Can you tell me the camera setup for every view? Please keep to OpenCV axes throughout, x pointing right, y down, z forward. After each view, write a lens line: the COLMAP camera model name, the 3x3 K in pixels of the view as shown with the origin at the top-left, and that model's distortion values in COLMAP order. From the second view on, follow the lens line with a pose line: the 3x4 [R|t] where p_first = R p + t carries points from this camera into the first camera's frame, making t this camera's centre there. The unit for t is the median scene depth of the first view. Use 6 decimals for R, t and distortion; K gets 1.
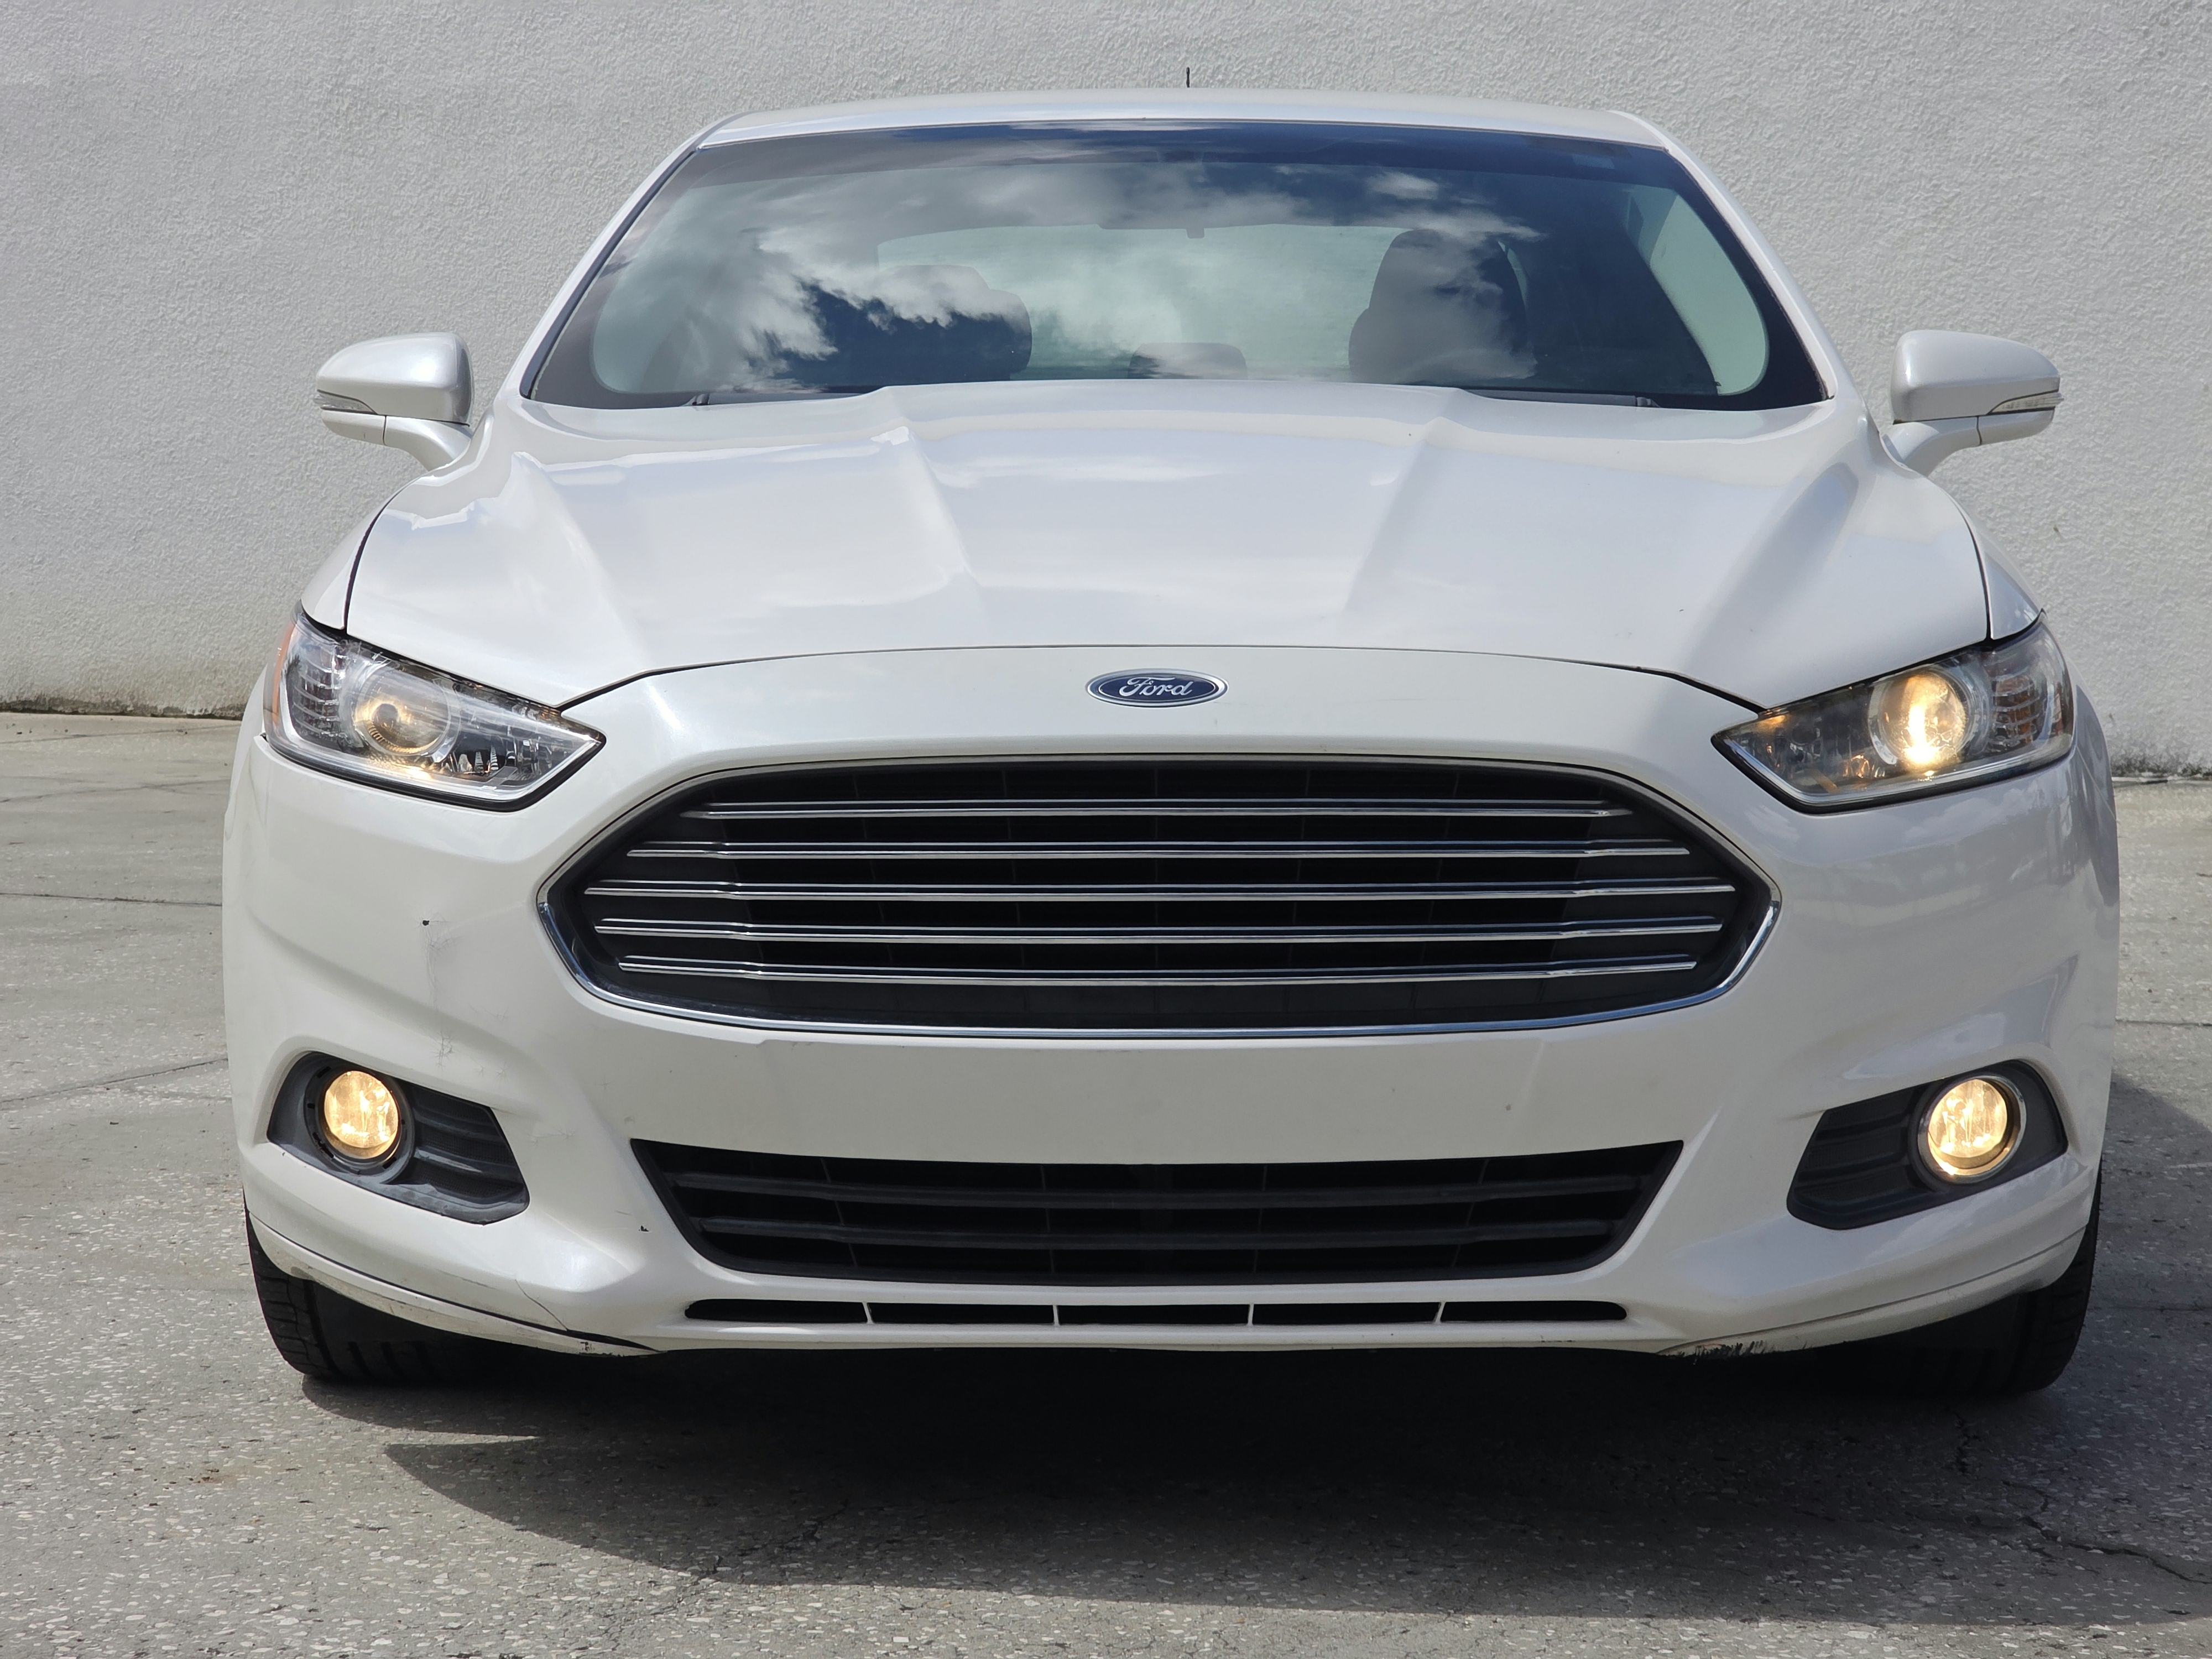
lens RADIAL K [[4198.0, 0, 1110.8], [0, 4198.0, 788.1], [0, 0, 1]] dist [0.046256, 0.000000]
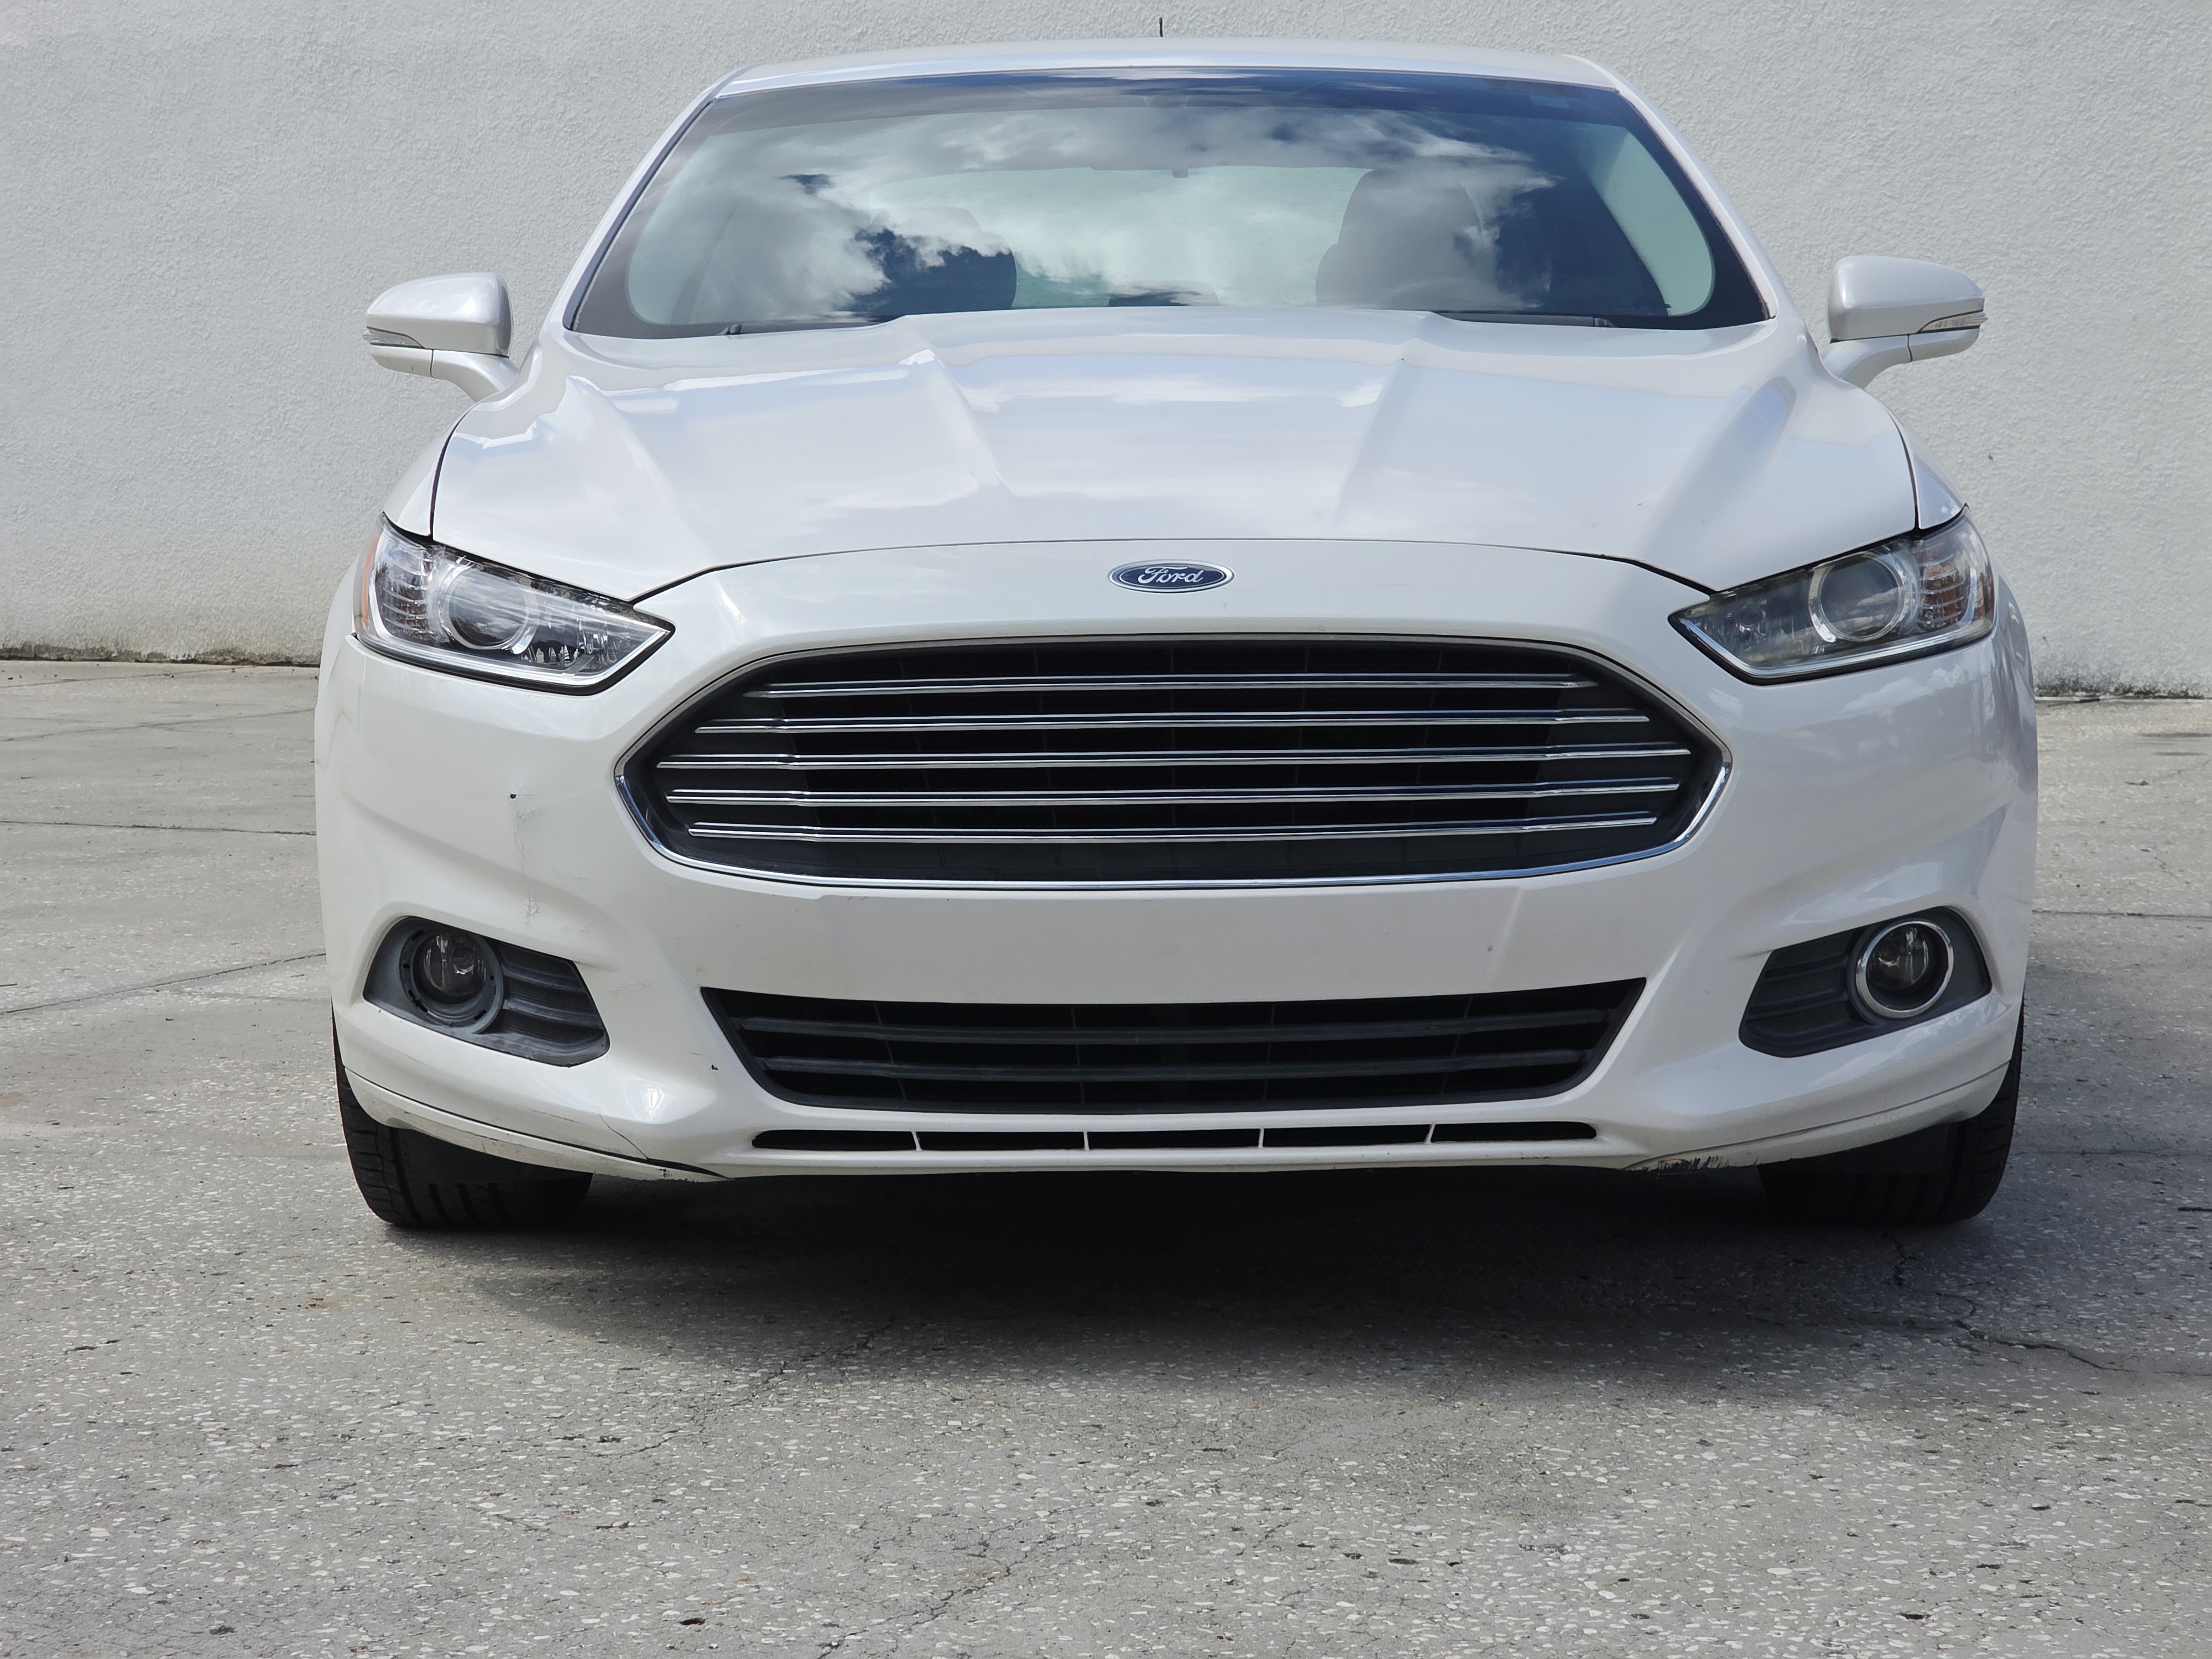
lens RADIAL K [[4198.0, 0, 1066.8], [0, 4198.0, 785.9], [0, 0, 1]] dist [0.046256, 0.000000]
pose [[0.999942, -0.010376, 0.002737, -0.019279], [0.010345, 0.999885, 0.011059, 0.018168], [-0.002852, -0.011030, 0.999935, -0.110357]]
